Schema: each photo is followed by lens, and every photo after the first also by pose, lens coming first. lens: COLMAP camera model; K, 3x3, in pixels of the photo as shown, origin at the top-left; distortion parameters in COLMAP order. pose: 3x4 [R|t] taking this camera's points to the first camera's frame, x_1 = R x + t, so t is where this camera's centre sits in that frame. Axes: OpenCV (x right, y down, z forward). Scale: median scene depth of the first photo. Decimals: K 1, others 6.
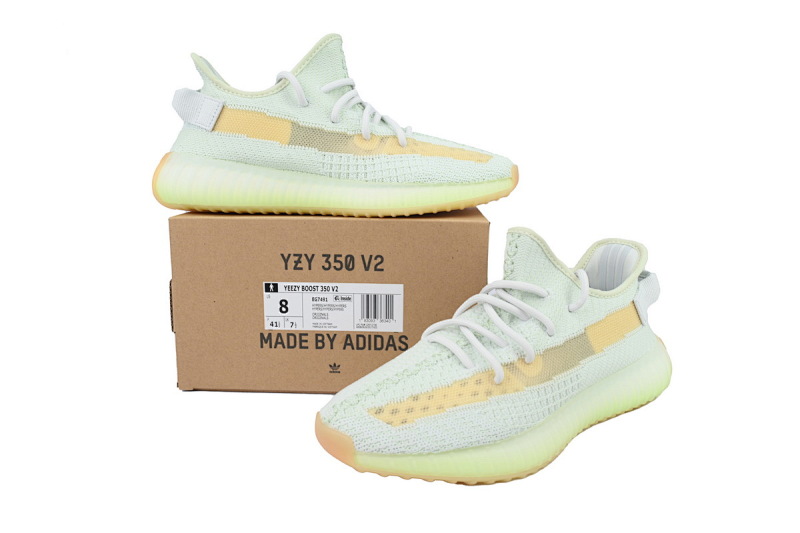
lens RADIAL K [[649.5, 0, 398.7], [0, 649.5, 267.5], [0, 0, 1]] dist [0.012778, 0.000233]
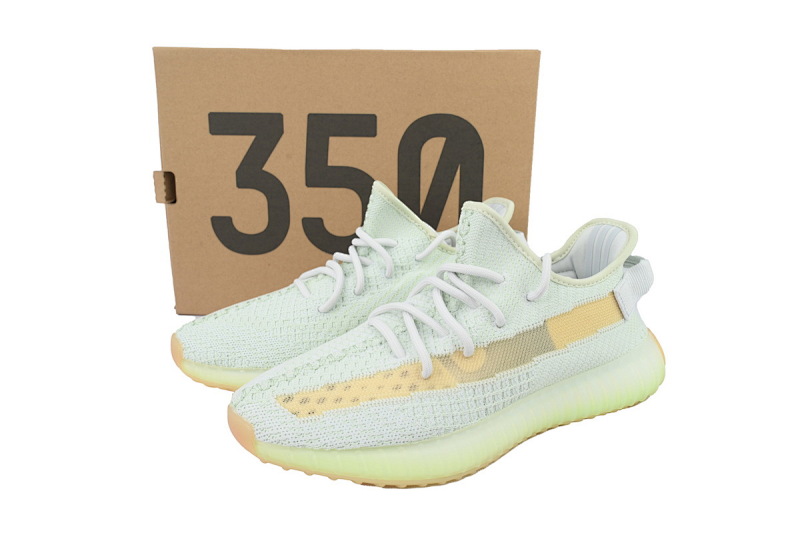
lens RADIAL K [[649.5, 0, 399.4], [0, 649.5, 266.3], [0, 0, 1]] dist [0.012778, 0.000233]
pose [[0.987159, 0.044702, -0.153358, 0.237527], [-0.036717, 0.997838, 0.054511, -0.021737], [0.155463, -0.048181, 0.986666, 0.111115]]
